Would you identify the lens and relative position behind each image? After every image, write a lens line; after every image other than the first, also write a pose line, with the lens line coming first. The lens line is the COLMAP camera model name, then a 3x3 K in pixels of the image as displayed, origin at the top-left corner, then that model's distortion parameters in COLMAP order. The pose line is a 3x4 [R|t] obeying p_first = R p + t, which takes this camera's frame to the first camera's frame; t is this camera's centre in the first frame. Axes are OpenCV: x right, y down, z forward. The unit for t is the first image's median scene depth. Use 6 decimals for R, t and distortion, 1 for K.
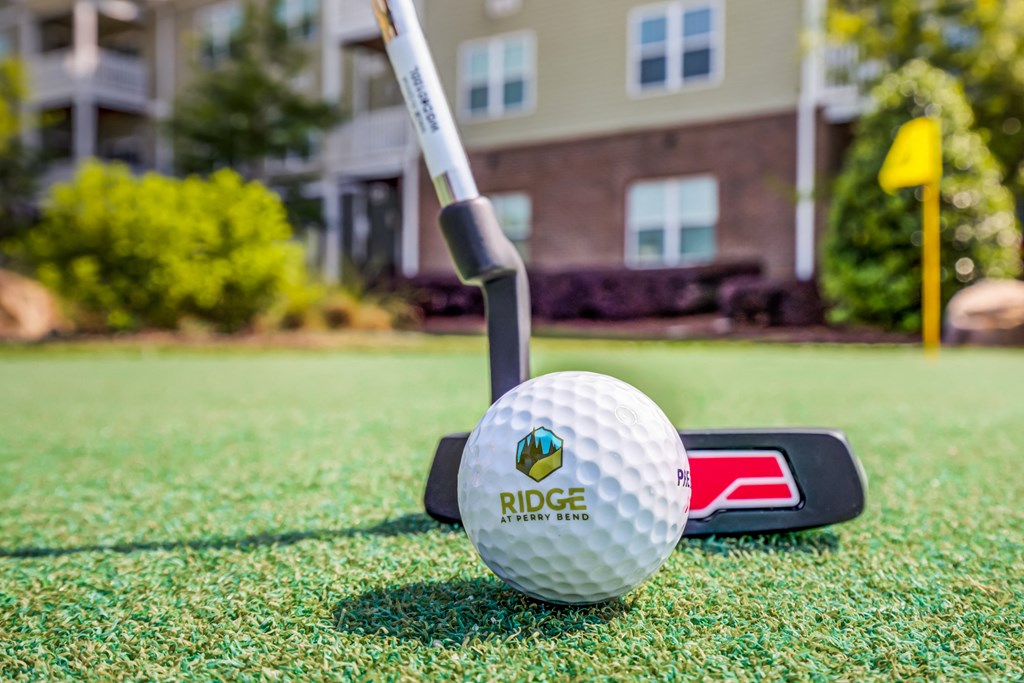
lens RADIAL K [[478.8, 0, 512.0], [0, 478.8, 341.5], [0, 0, 1]] dist [0.000615, 0.000111]
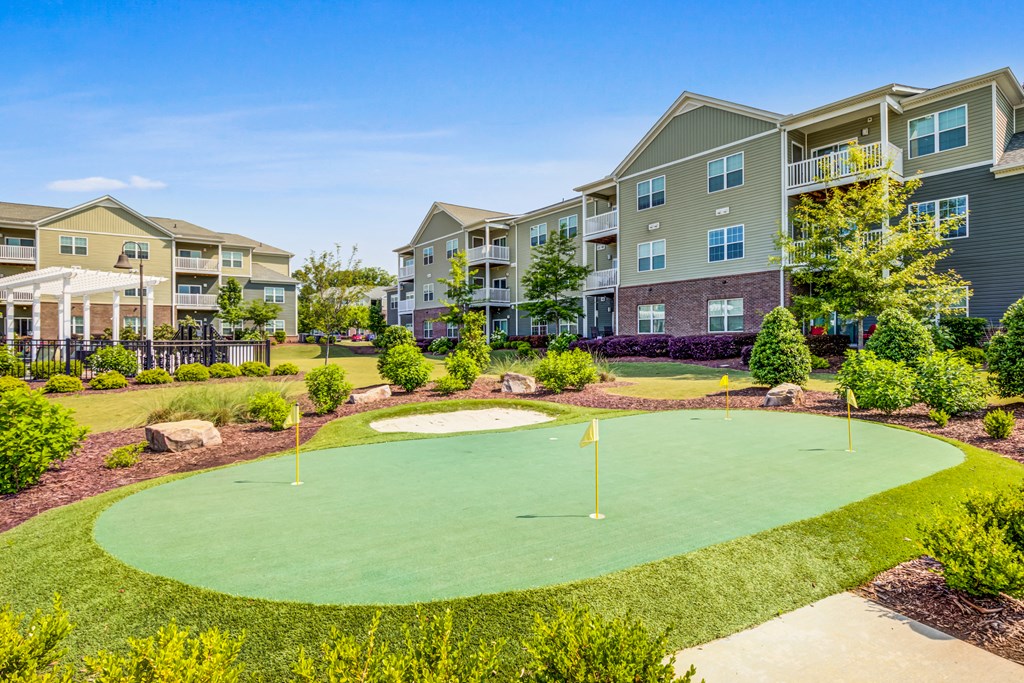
lens RADIAL K [[478.8, 0, 512.0], [0, 478.8, 341.5], [0, 0, 1]] dist [0.000615, 0.000111]
pose [[0.907660, -0.004206, -0.419684, 0.340804], [0.000554, 0.999961, -0.008823, -0.091812], [0.419705, 0.007776, 0.907627, -1.505917]]
